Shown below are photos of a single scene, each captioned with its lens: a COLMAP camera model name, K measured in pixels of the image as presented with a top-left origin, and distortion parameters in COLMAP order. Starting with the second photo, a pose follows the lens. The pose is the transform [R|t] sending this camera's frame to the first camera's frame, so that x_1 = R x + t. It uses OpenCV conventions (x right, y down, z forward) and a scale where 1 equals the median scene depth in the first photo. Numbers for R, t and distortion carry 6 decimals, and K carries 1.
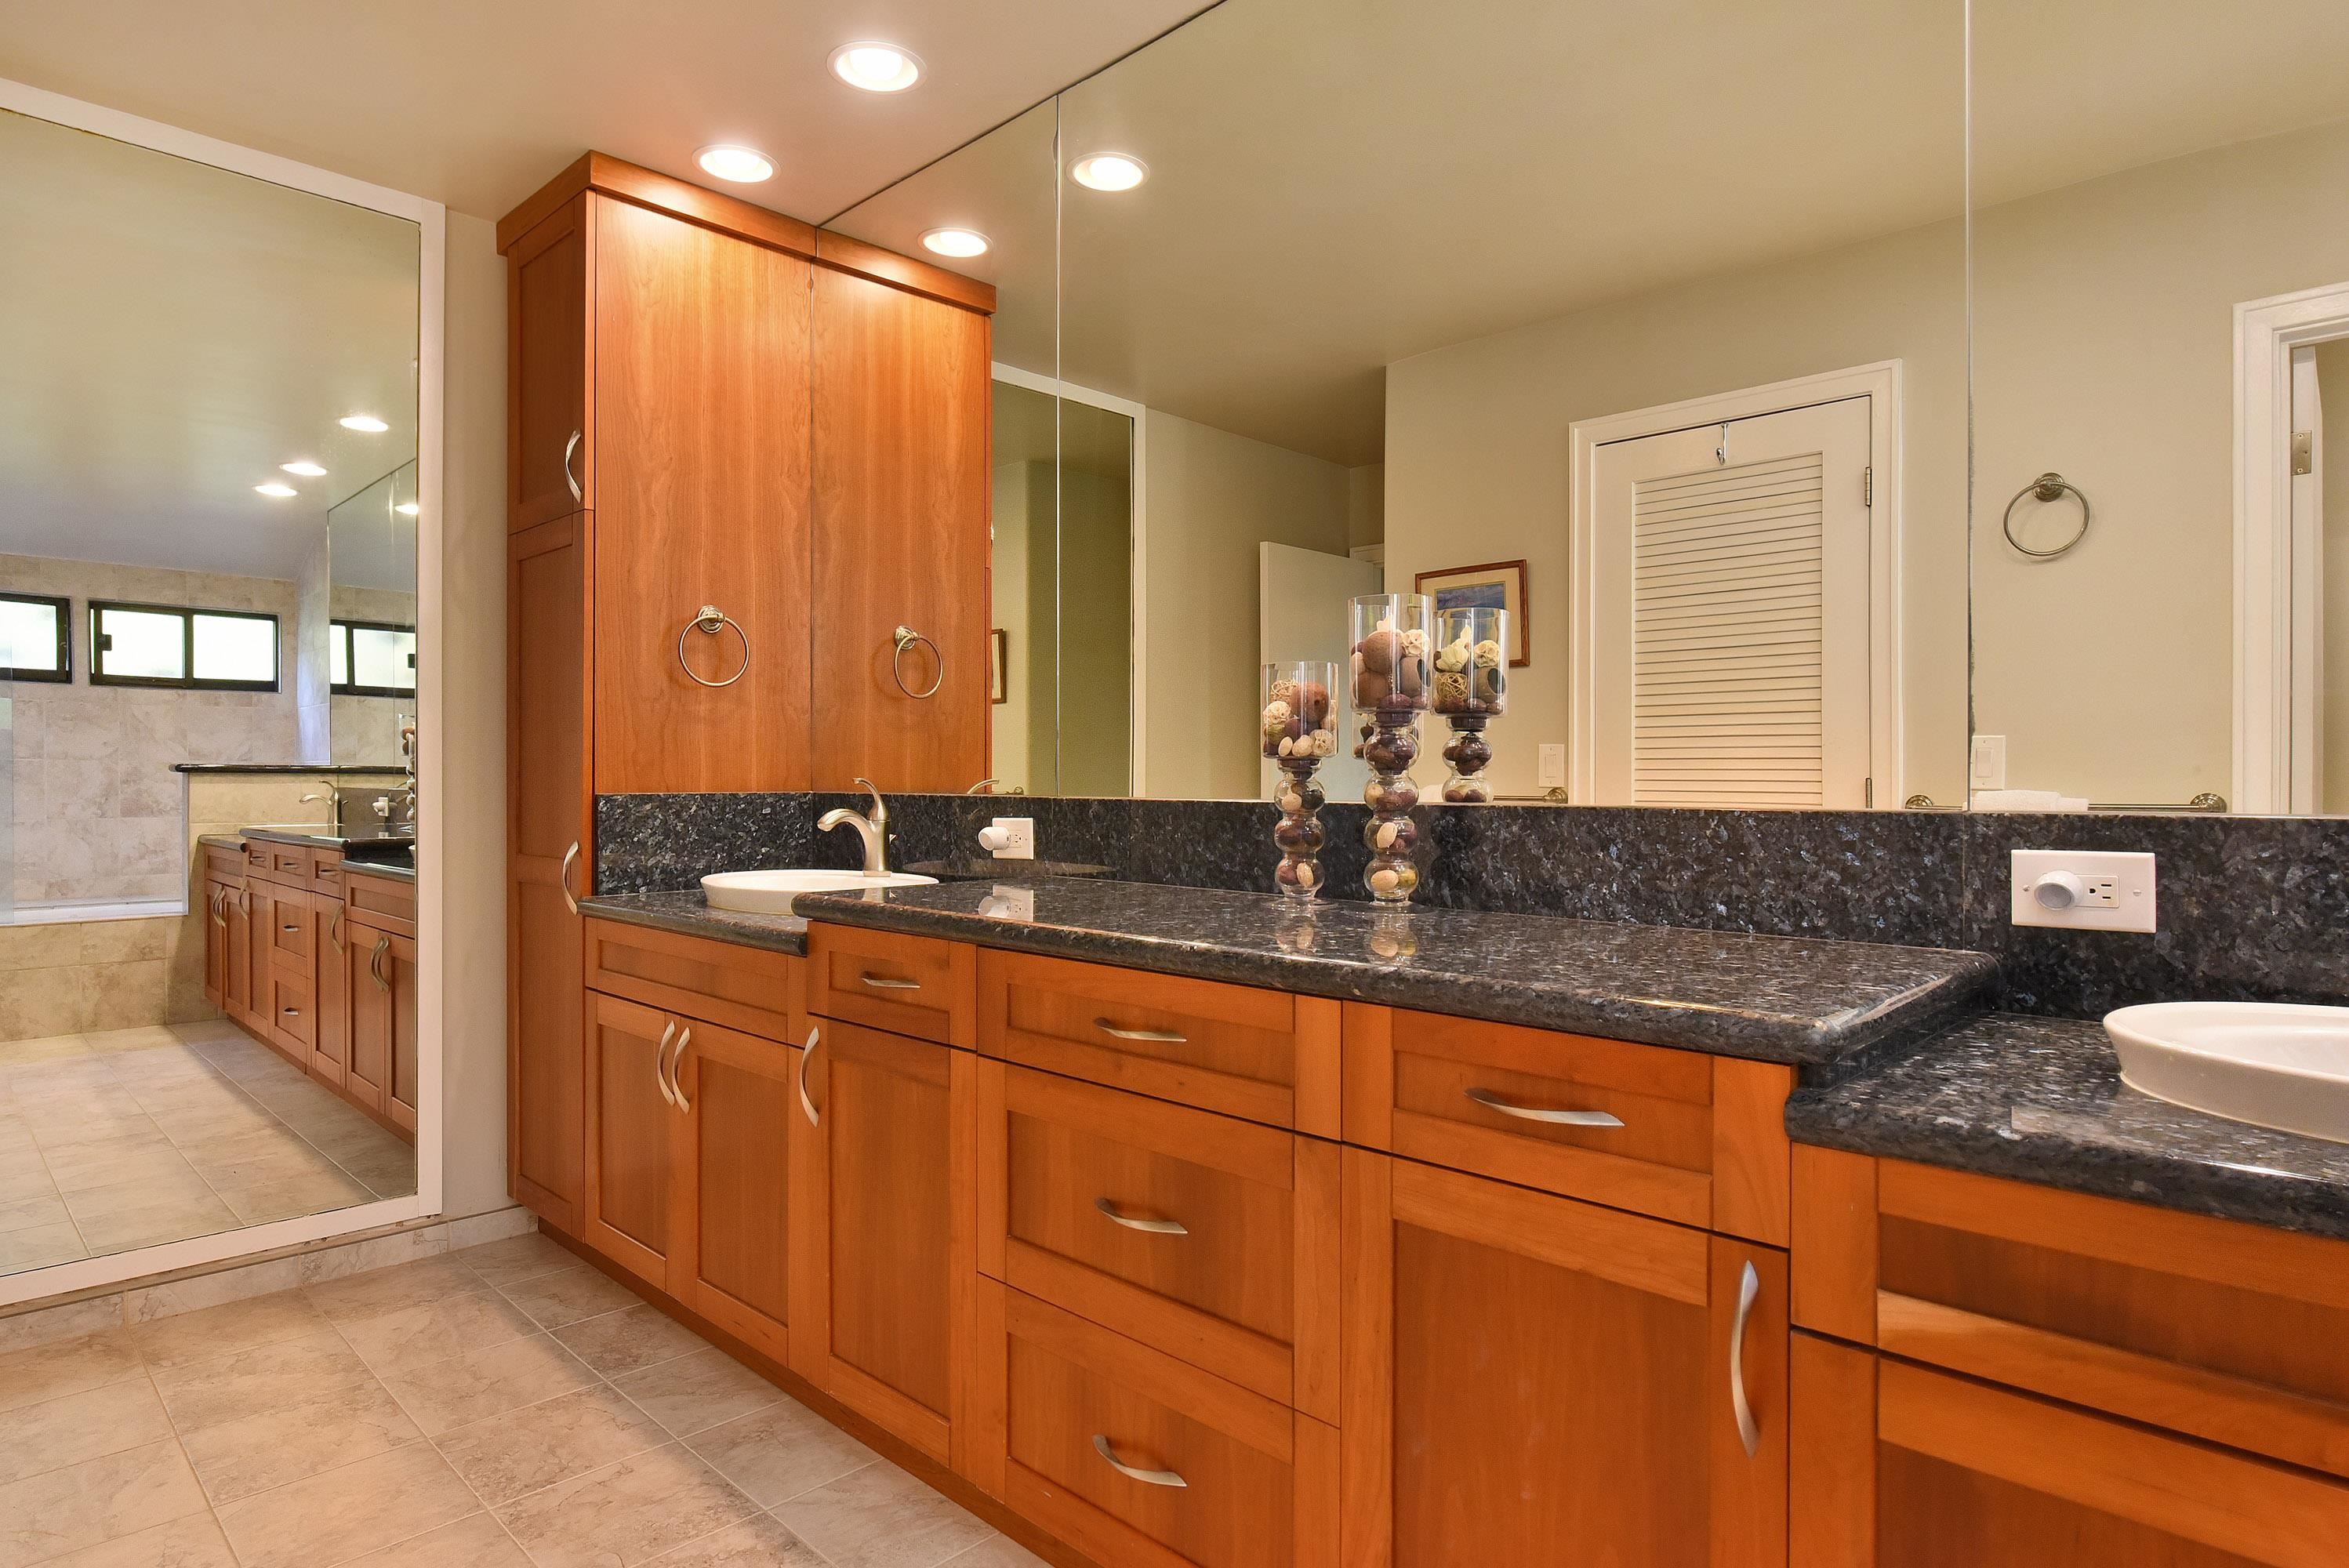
lens RADIAL K [[1324.4, 0, 1173.5], [0, 1324.4, 773.5], [0, 0, 1]] dist [0.000102, -0.000183]
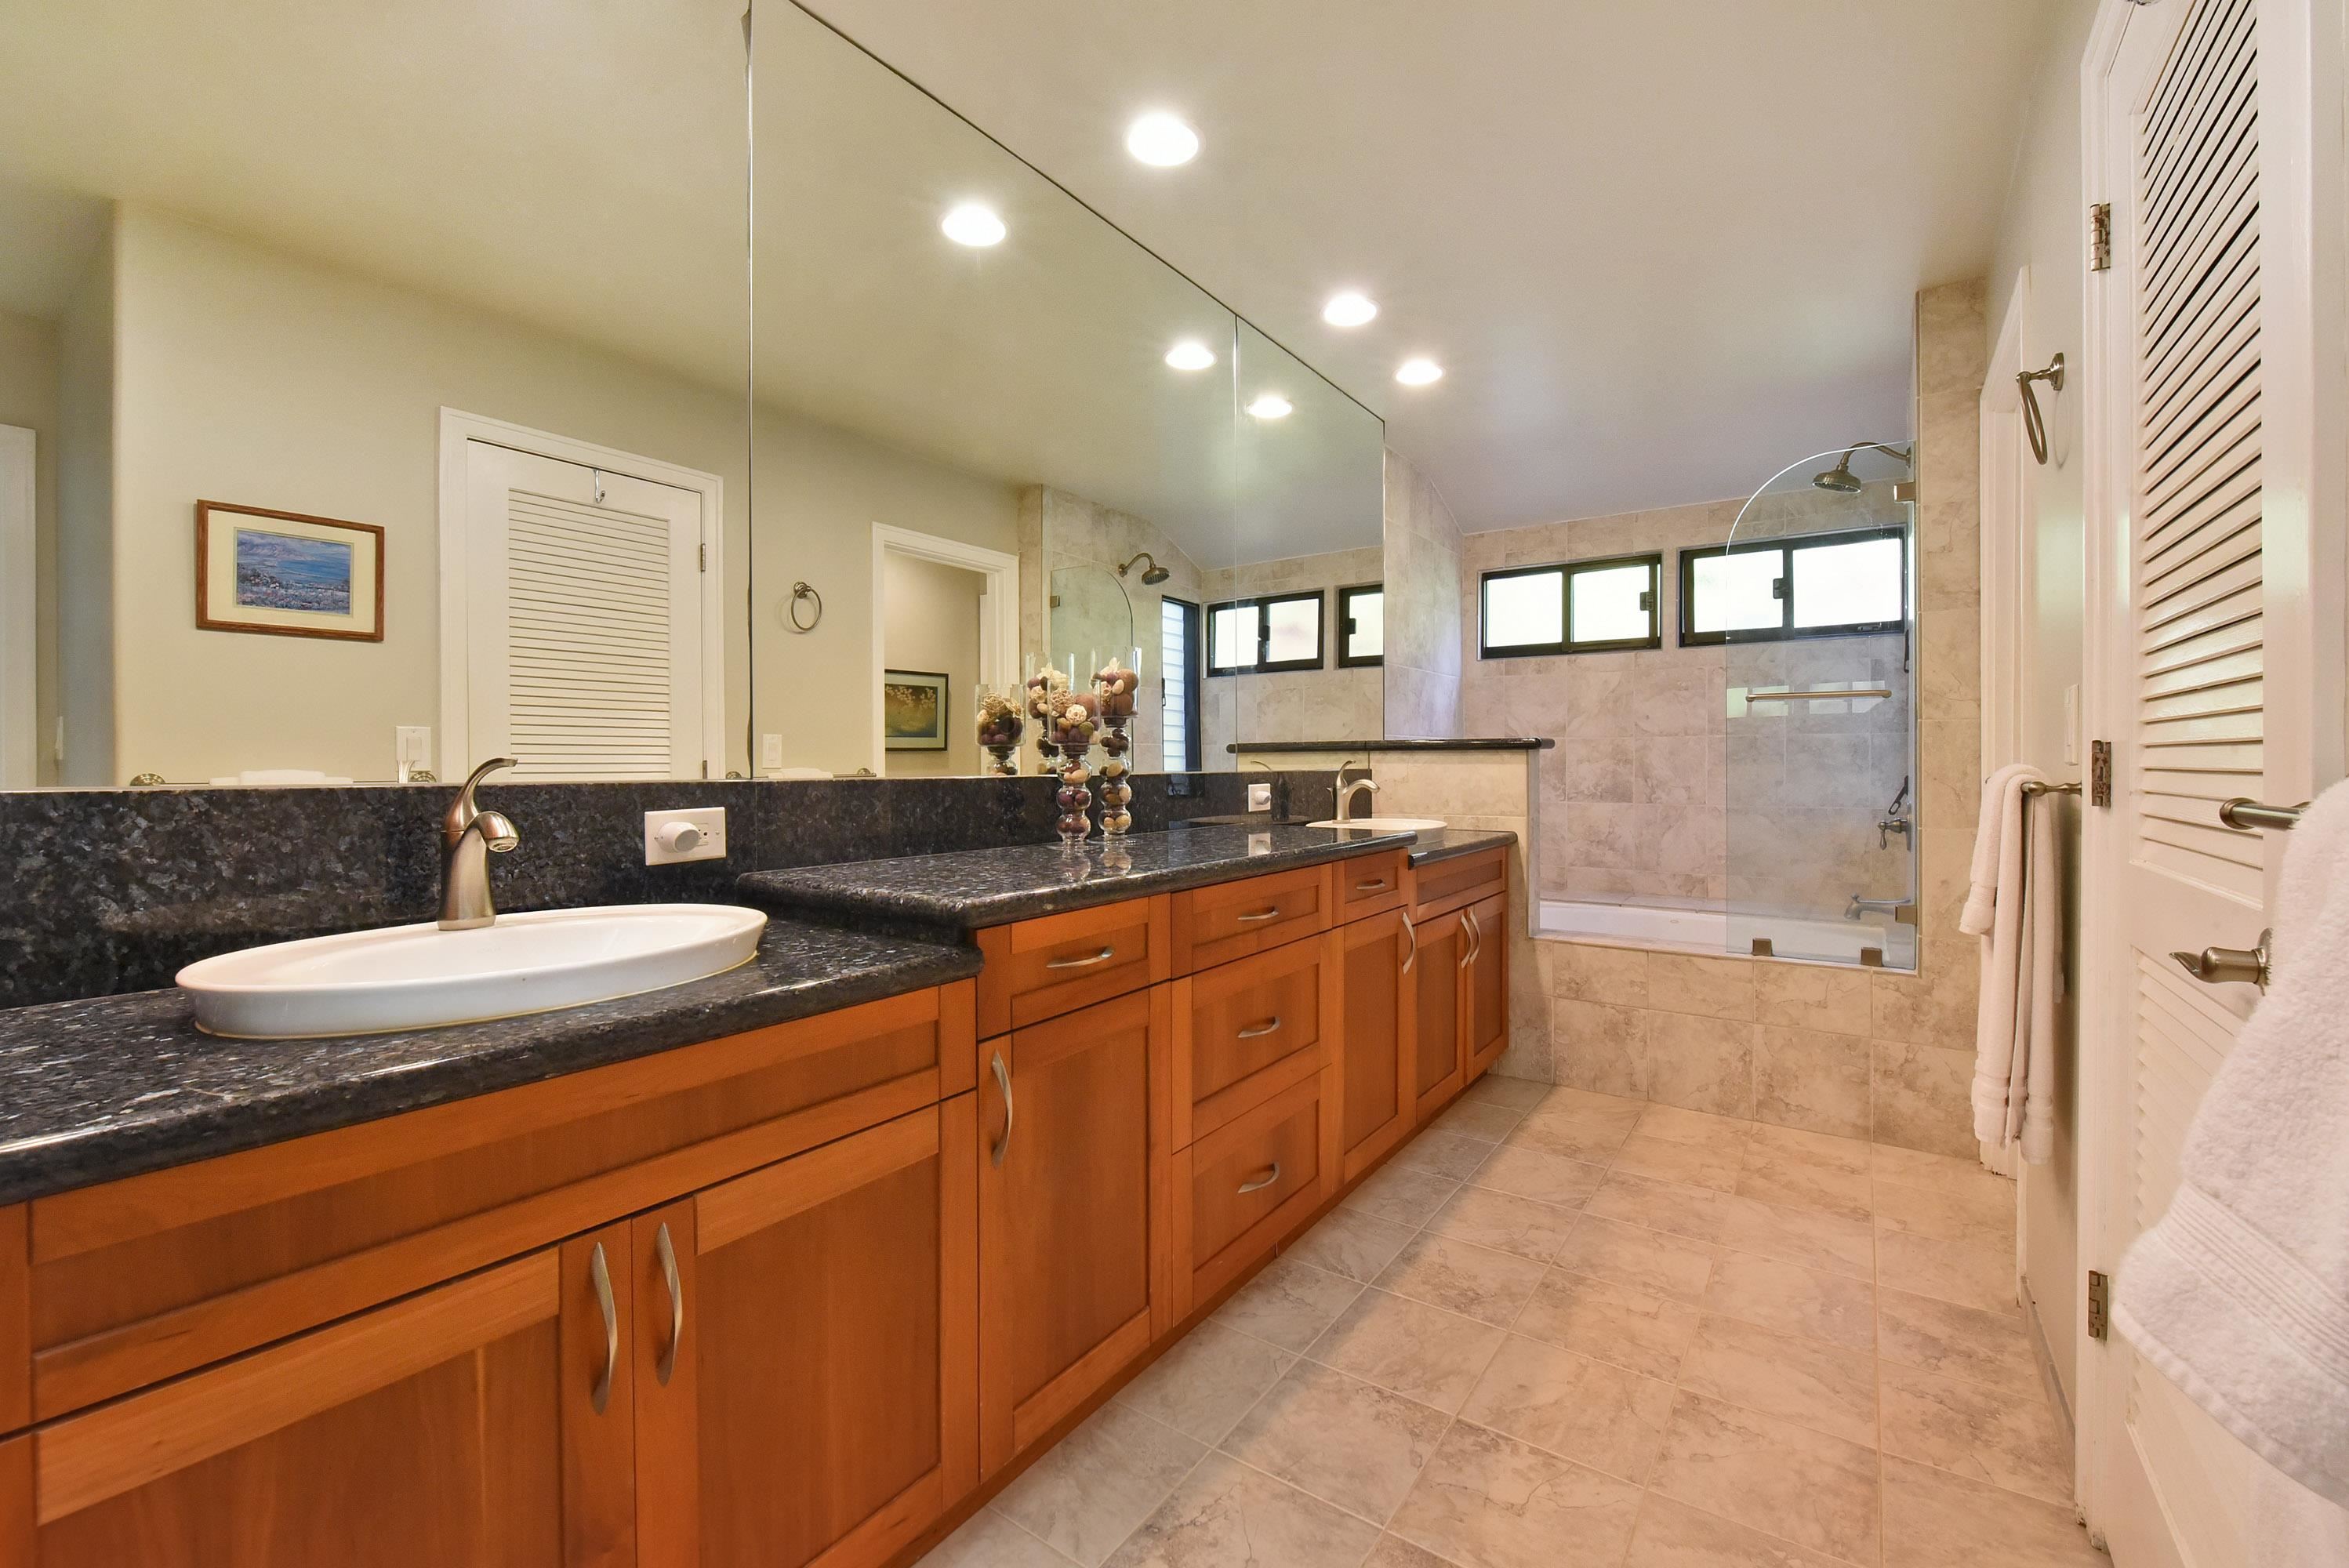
lens RADIAL K [[1055.1, 0, 1142.4], [0, 1055.1, 766.1], [0, 0, 1]] dist [-0.001600, 0.000033]
pose [[-0.178840, -0.002621, 0.983875, -1.020368], [-0.000013, 0.999996, 0.002661, 0.008582], [-0.983878, 0.000464, -0.178839, 1.102577]]
